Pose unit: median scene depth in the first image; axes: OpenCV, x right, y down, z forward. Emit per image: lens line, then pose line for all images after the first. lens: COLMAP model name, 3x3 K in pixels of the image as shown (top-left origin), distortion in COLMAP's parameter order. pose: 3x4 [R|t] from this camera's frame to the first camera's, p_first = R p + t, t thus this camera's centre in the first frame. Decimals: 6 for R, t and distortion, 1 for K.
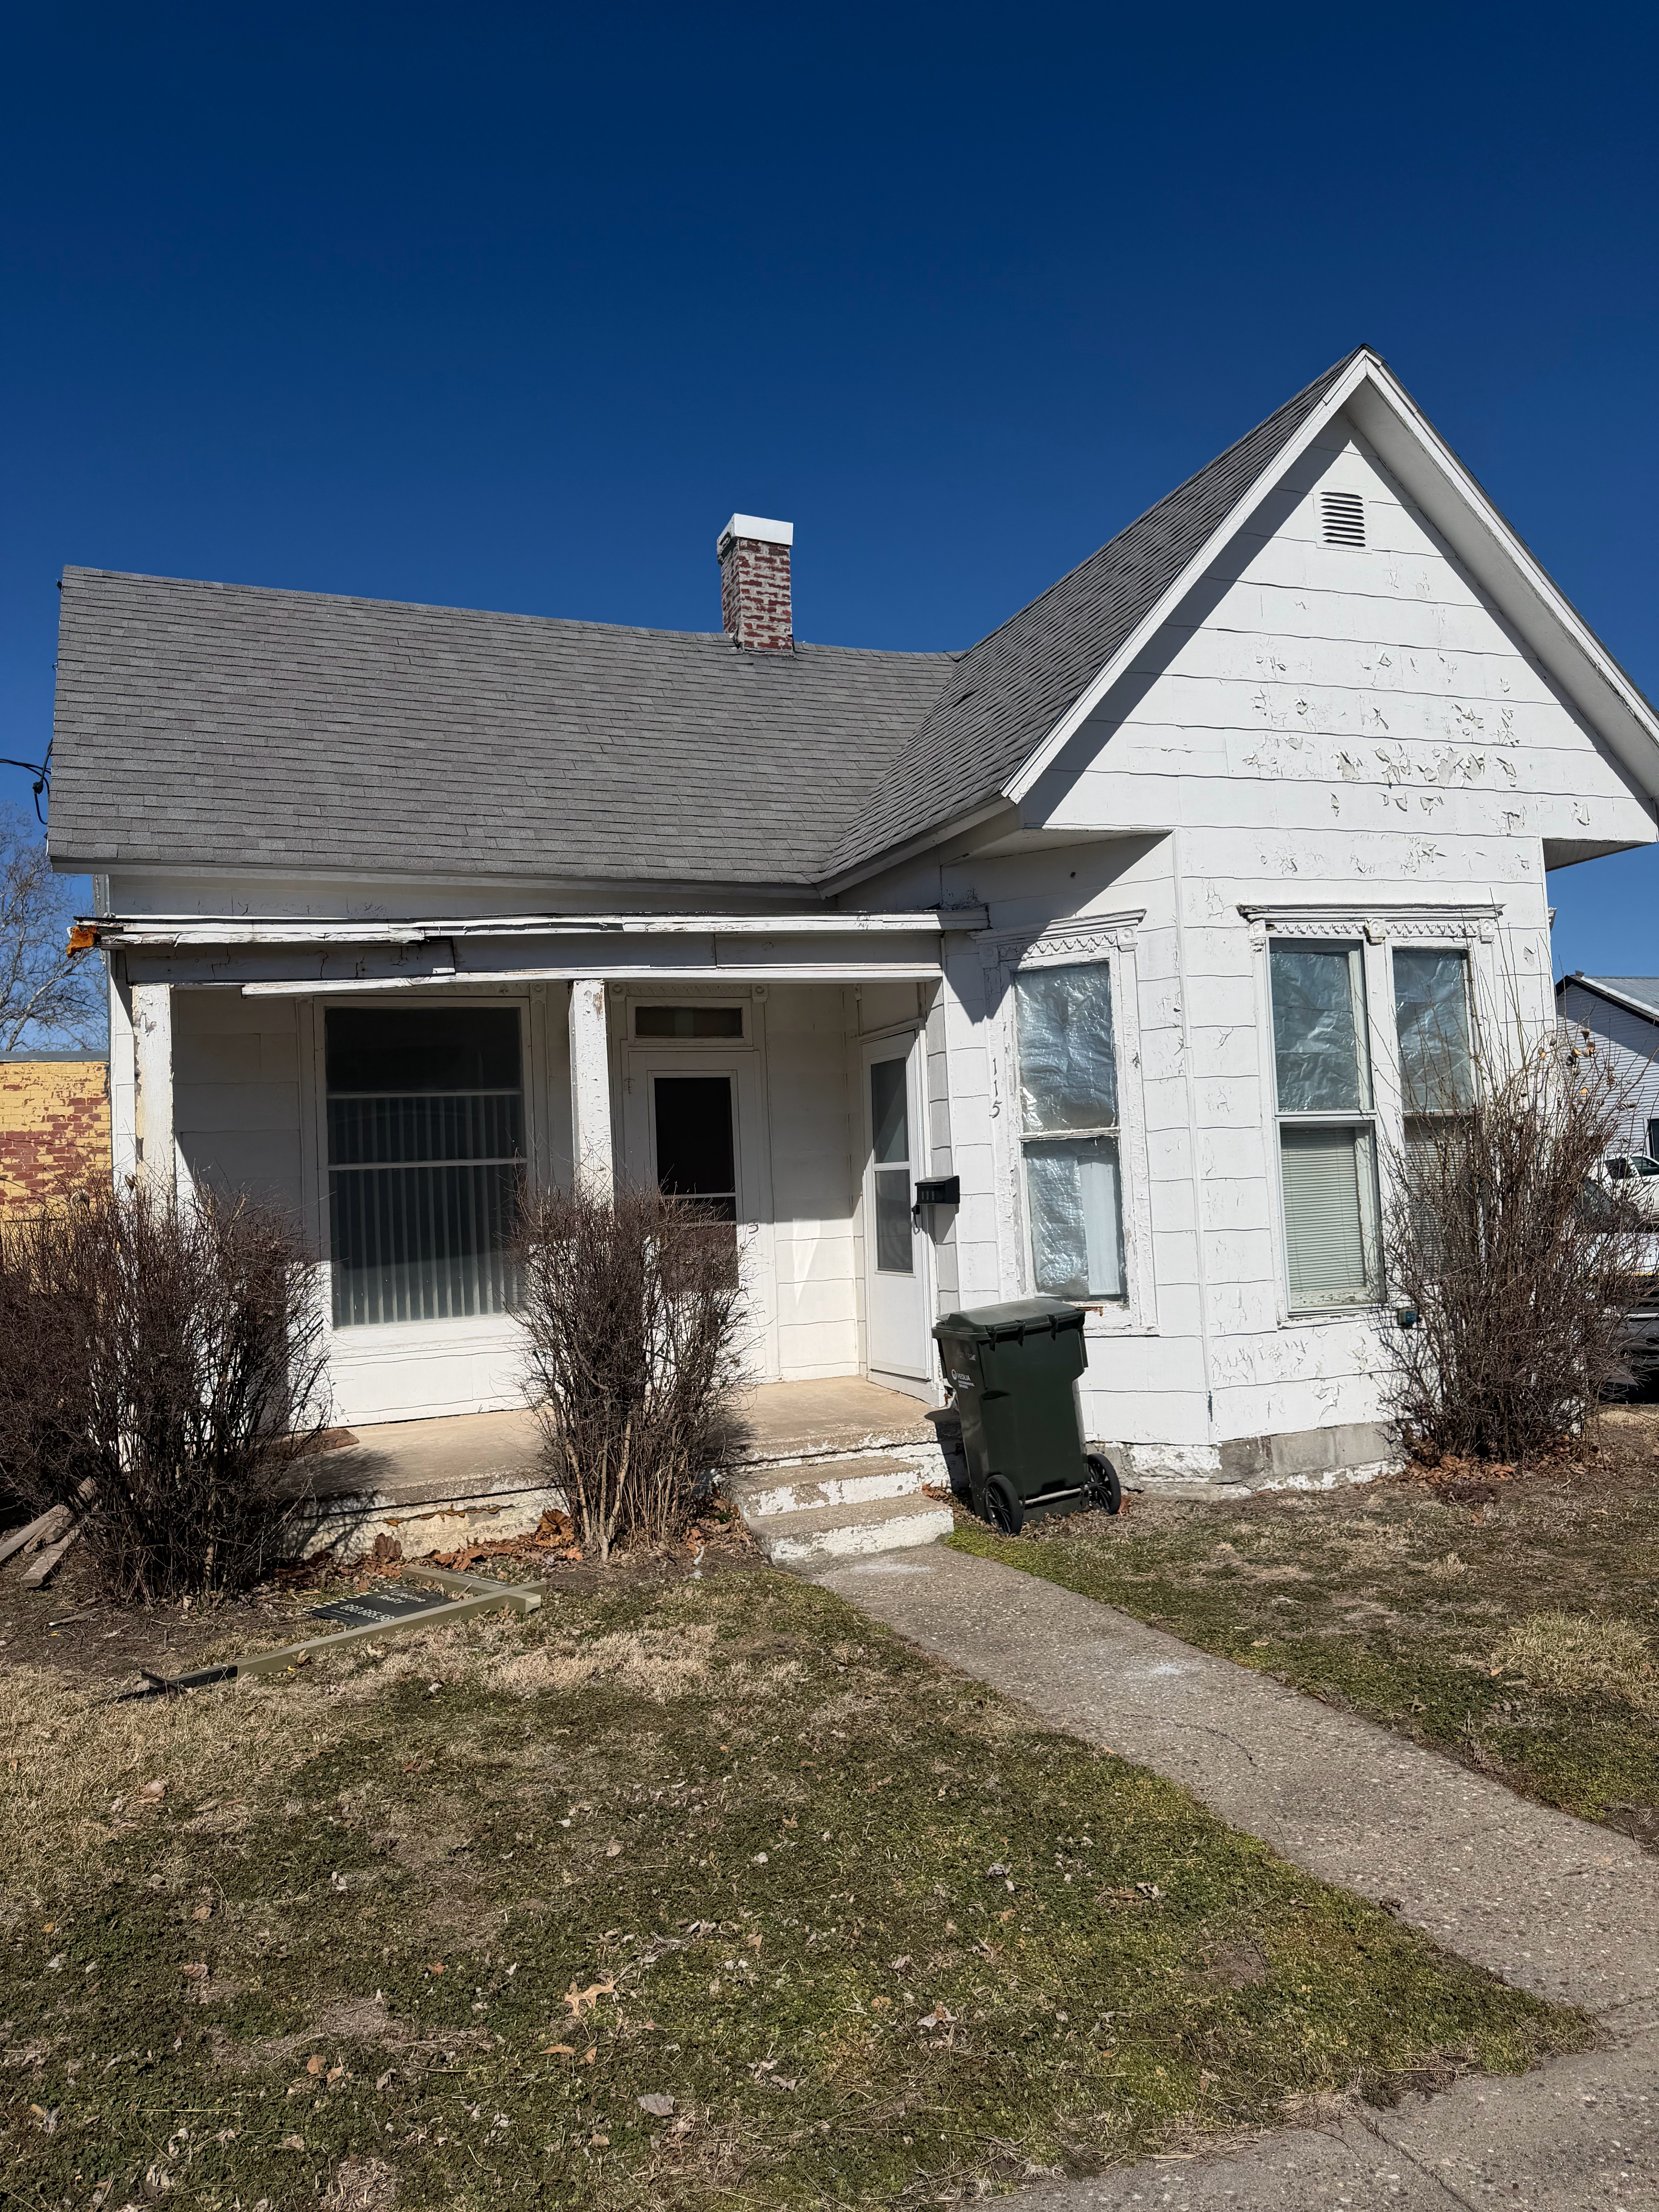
lens RADIAL K [[1552.7, 0, 824.2], [0, 1552.7, 1106.6], [0, 0, 1]] dist [0.177231, -0.386829]
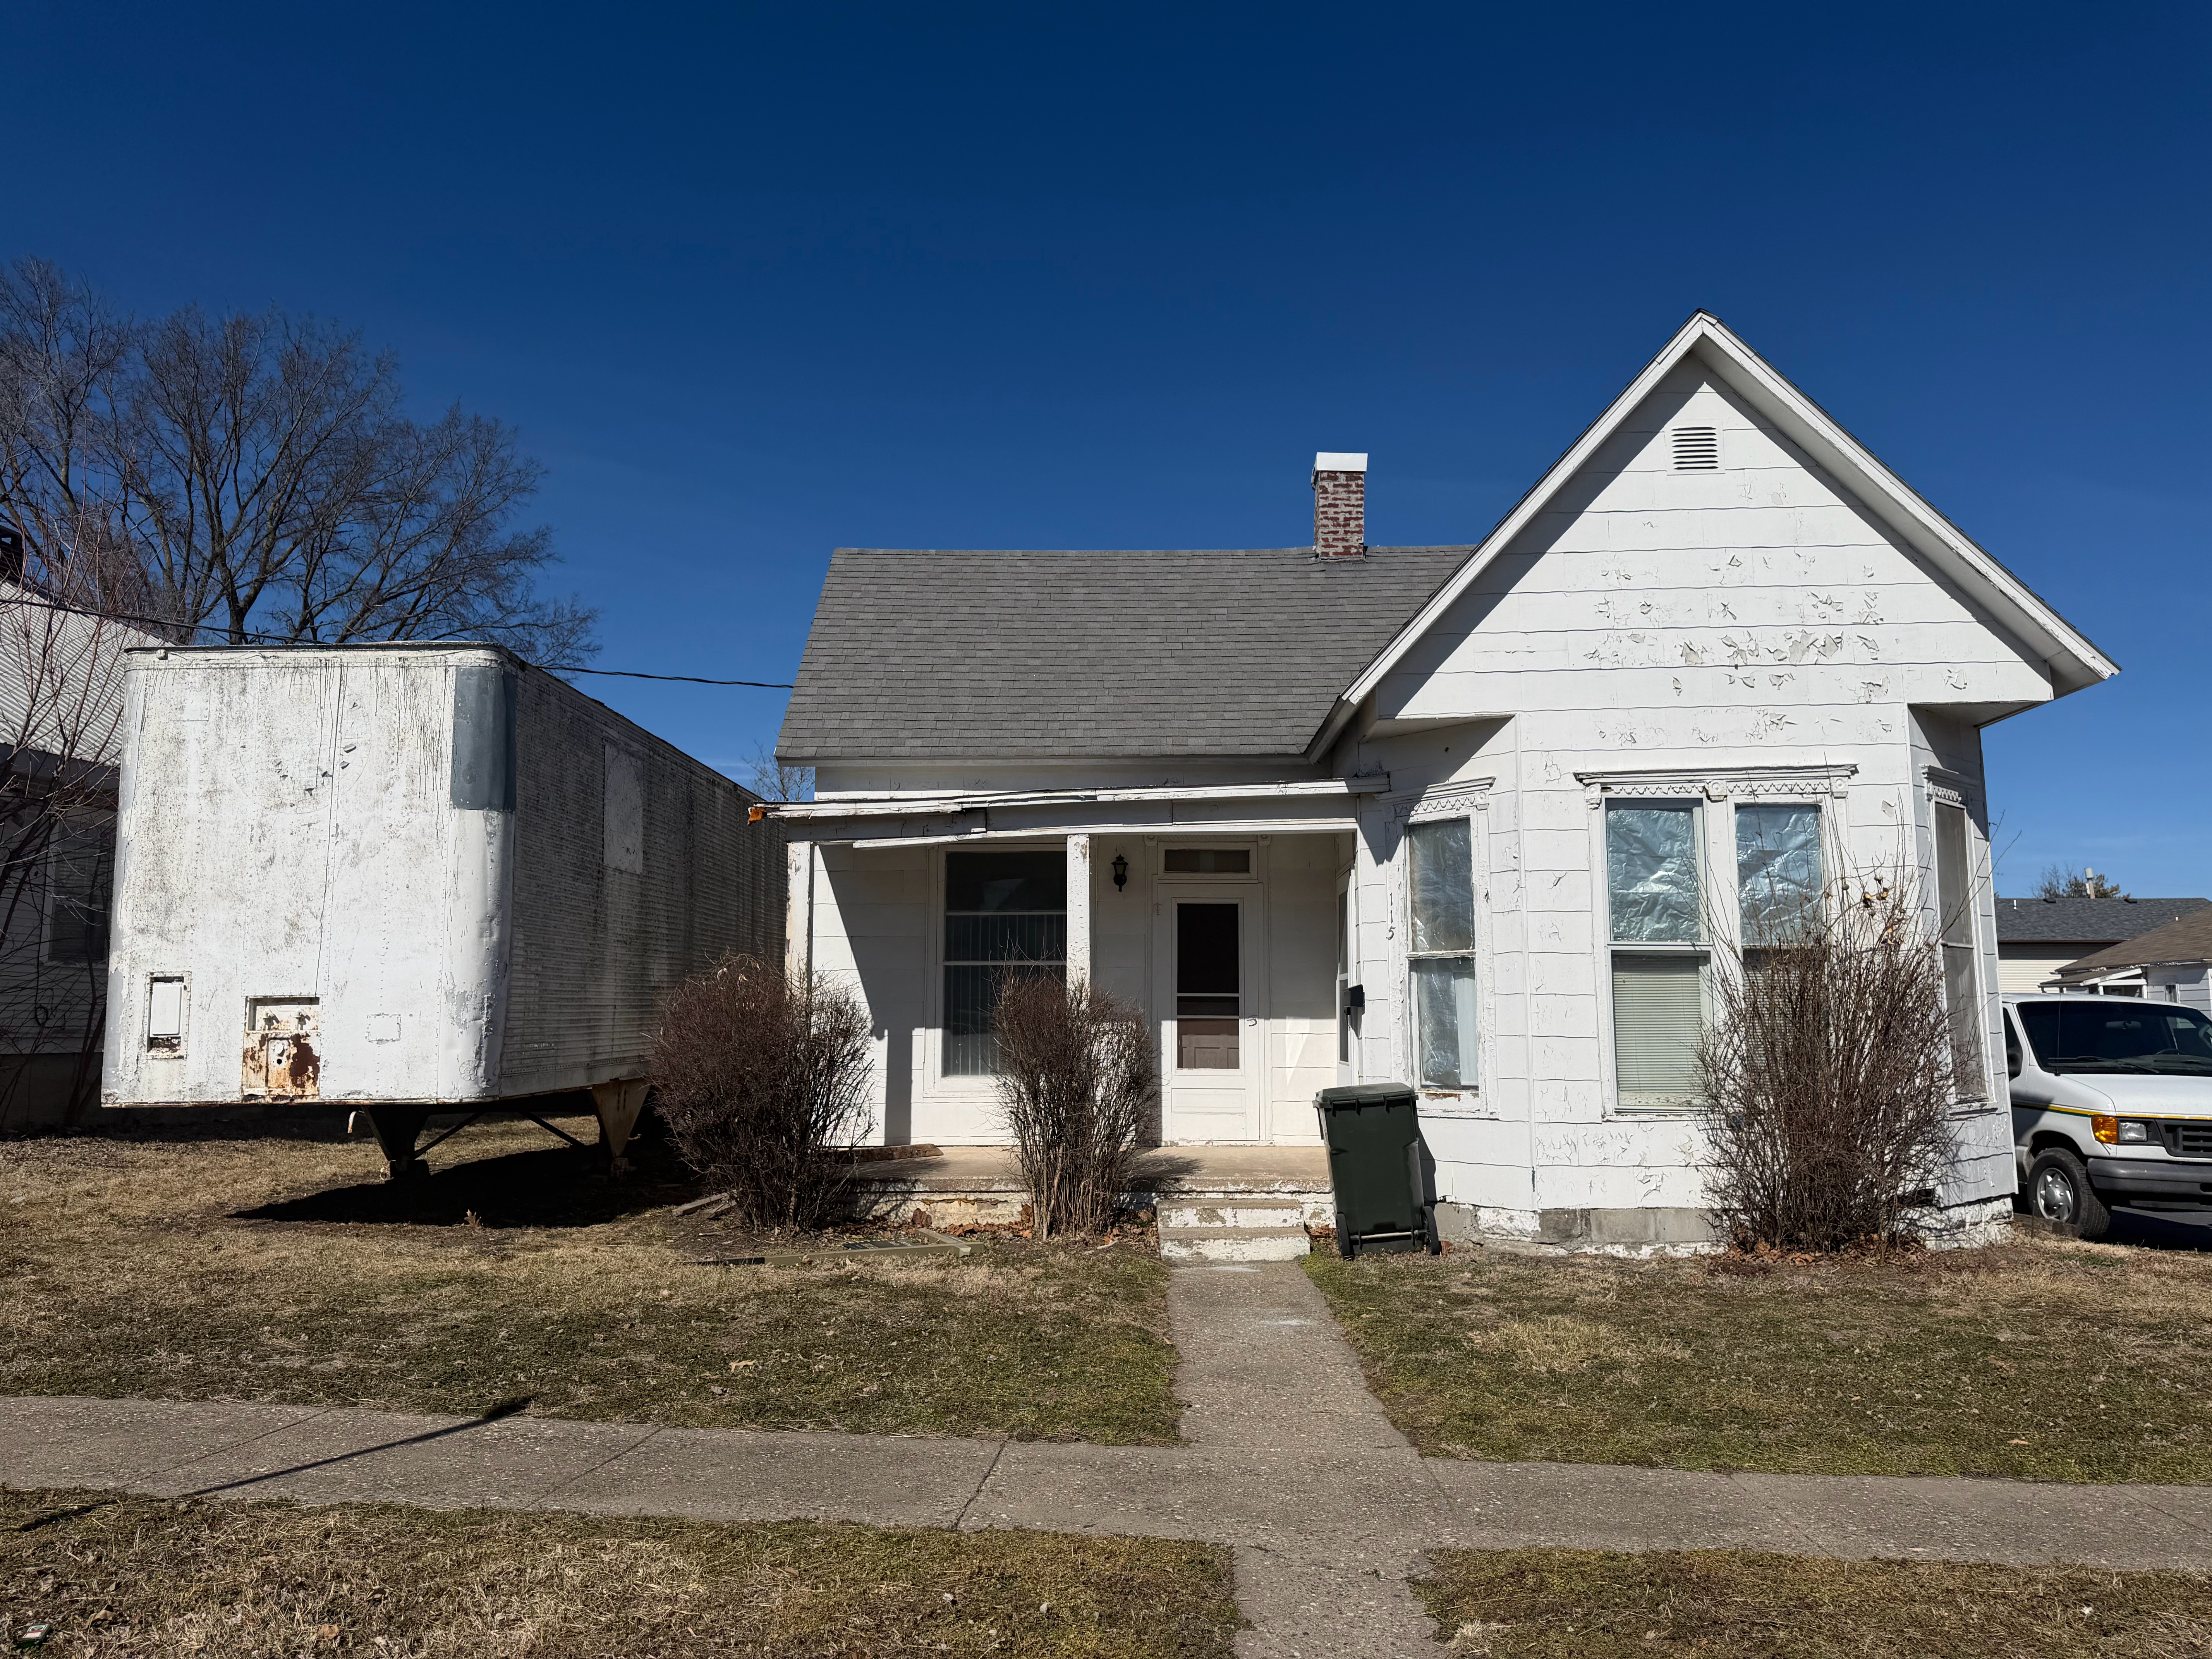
lens RADIAL K [[1552.7, 0, 1114.3], [0, 1552.7, 826.5], [0, 0, 1]] dist [0.177231, -0.386829]
pose [[0.918399, -0.004461, -0.395630, 0.405543], [-0.019994, 0.998136, -0.057669, -0.007151], [0.395150, 0.060873, 0.916597, -0.261410]]
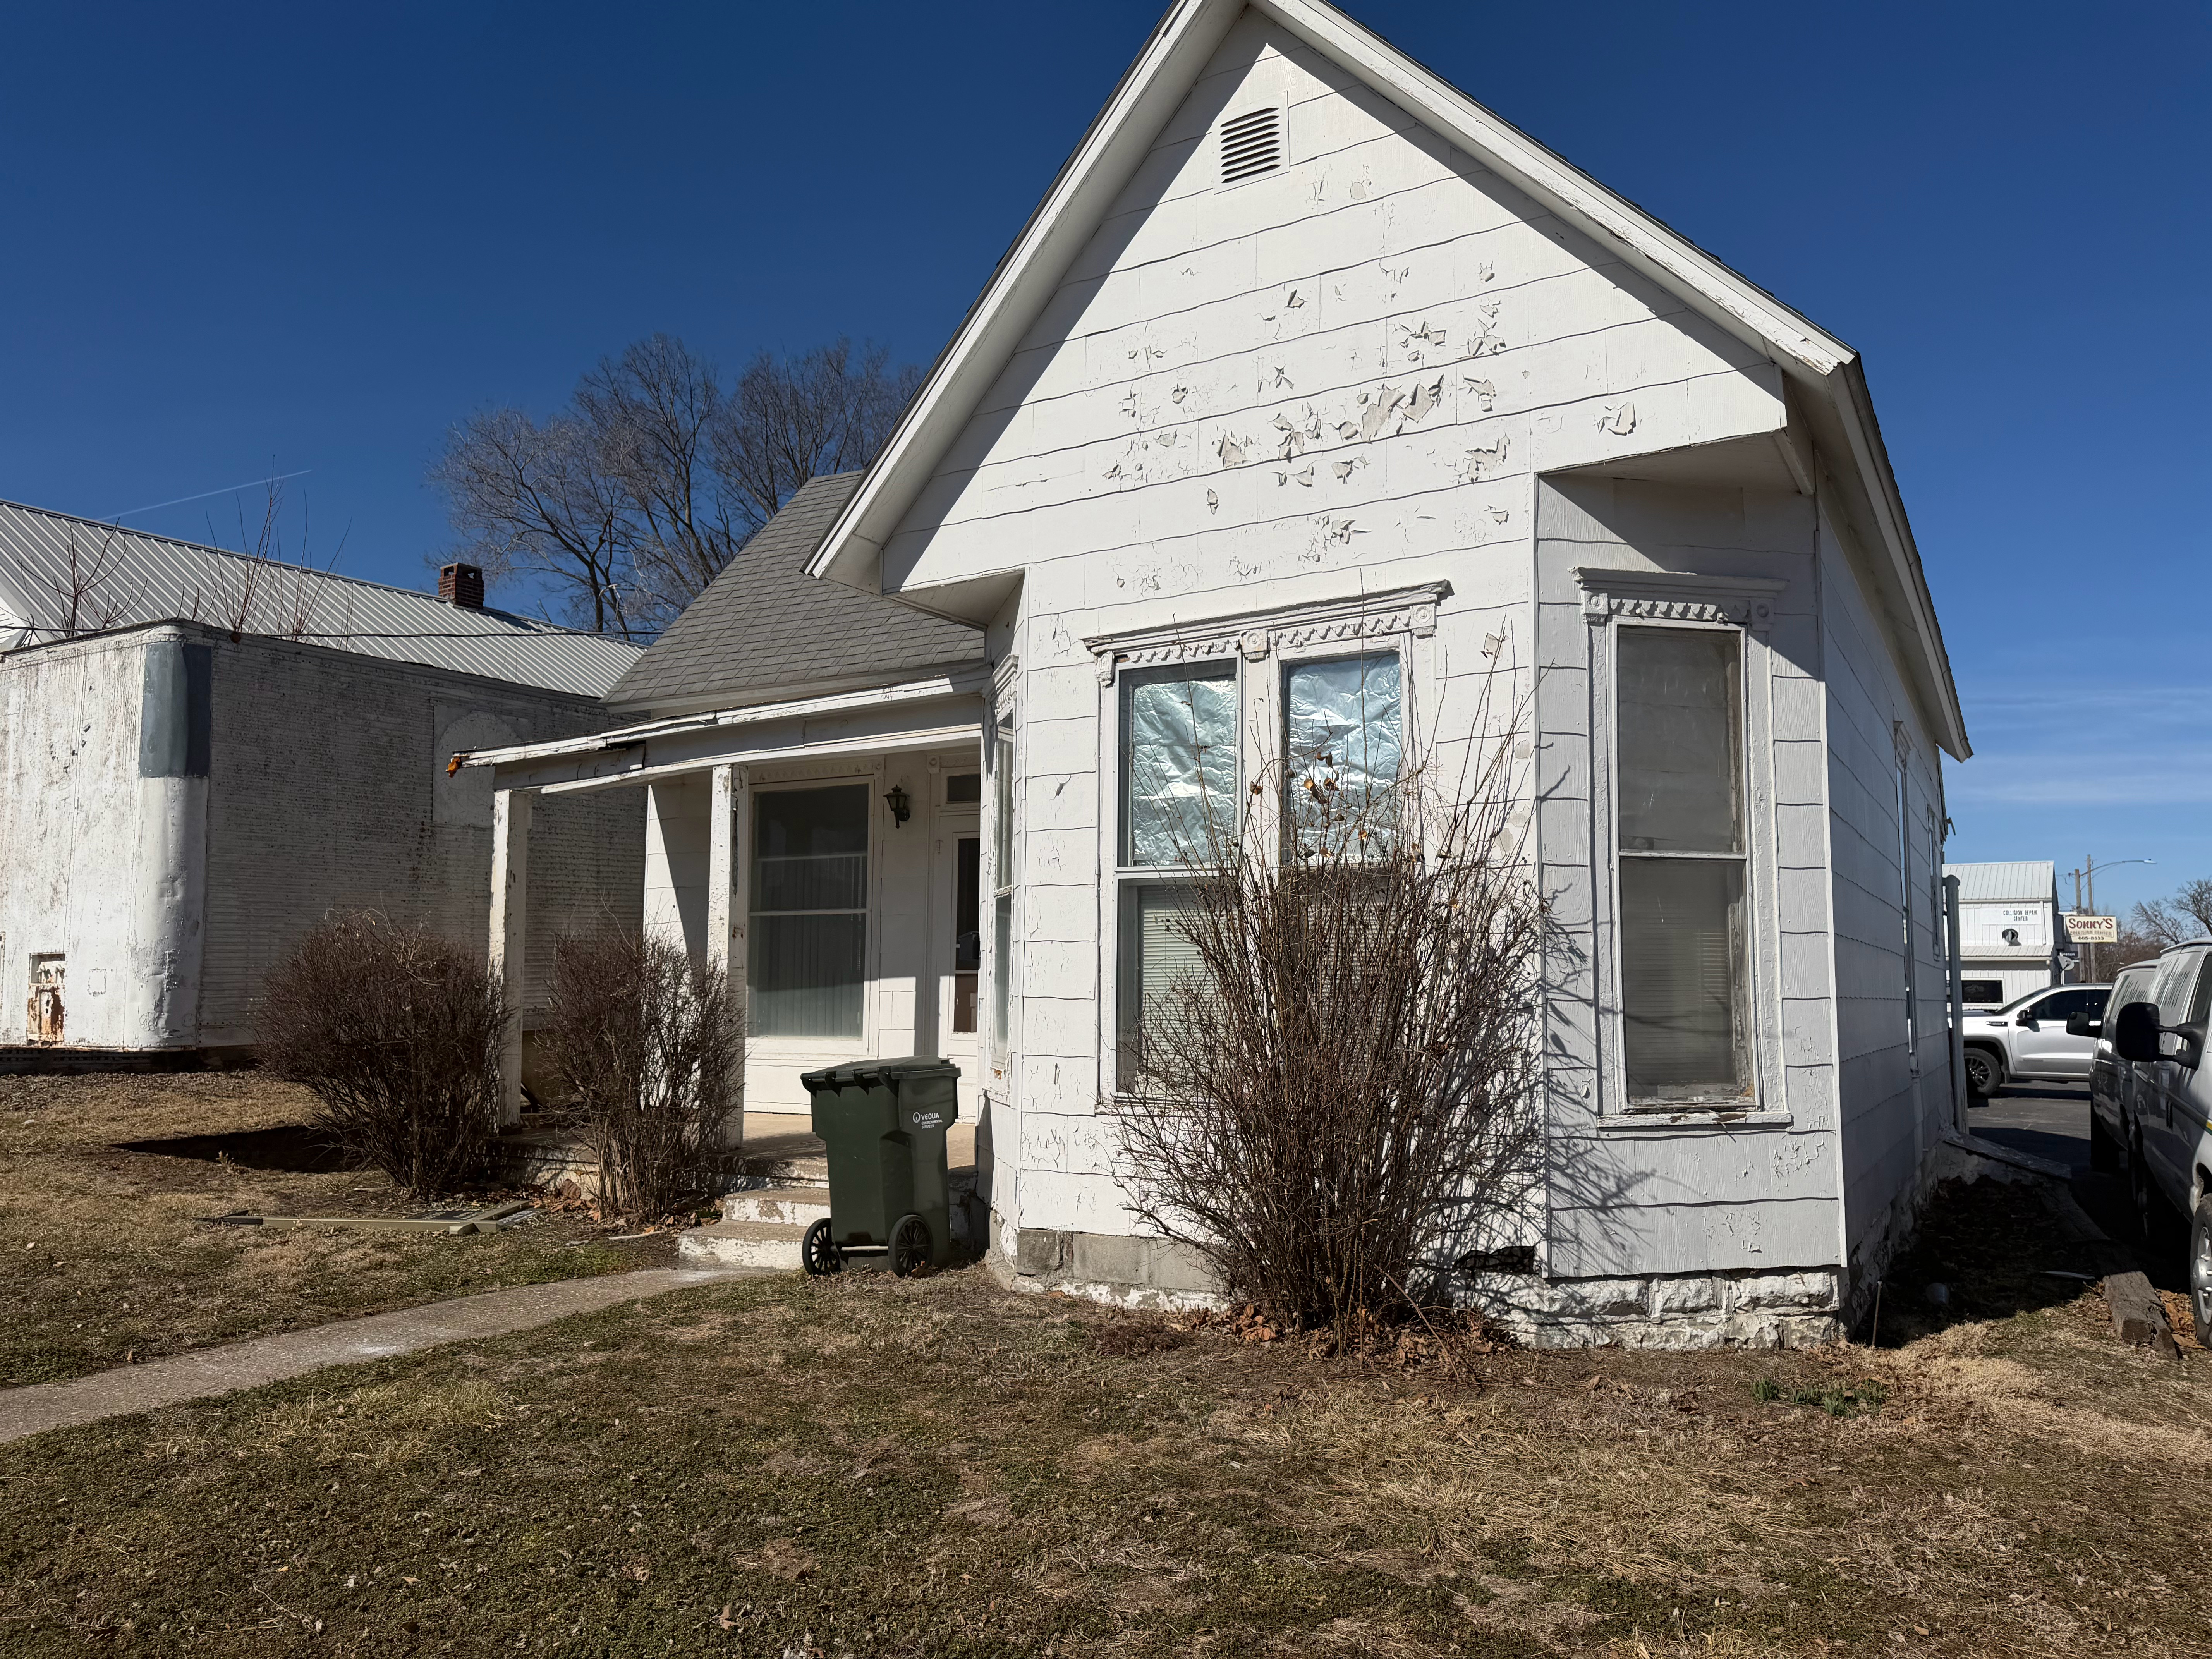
lens RADIAL K [[1580.0, 0, 1106.0], [0, 1580.0, 829.5], [0, 0, 1]] dist [0.170359, -0.284659]
pose [[0.601728, -0.025836, -0.798283, 0.961894], [0.013819, 0.999664, -0.021937, 0.001485], [0.798582, 0.002168, 0.601882, 0.446925]]
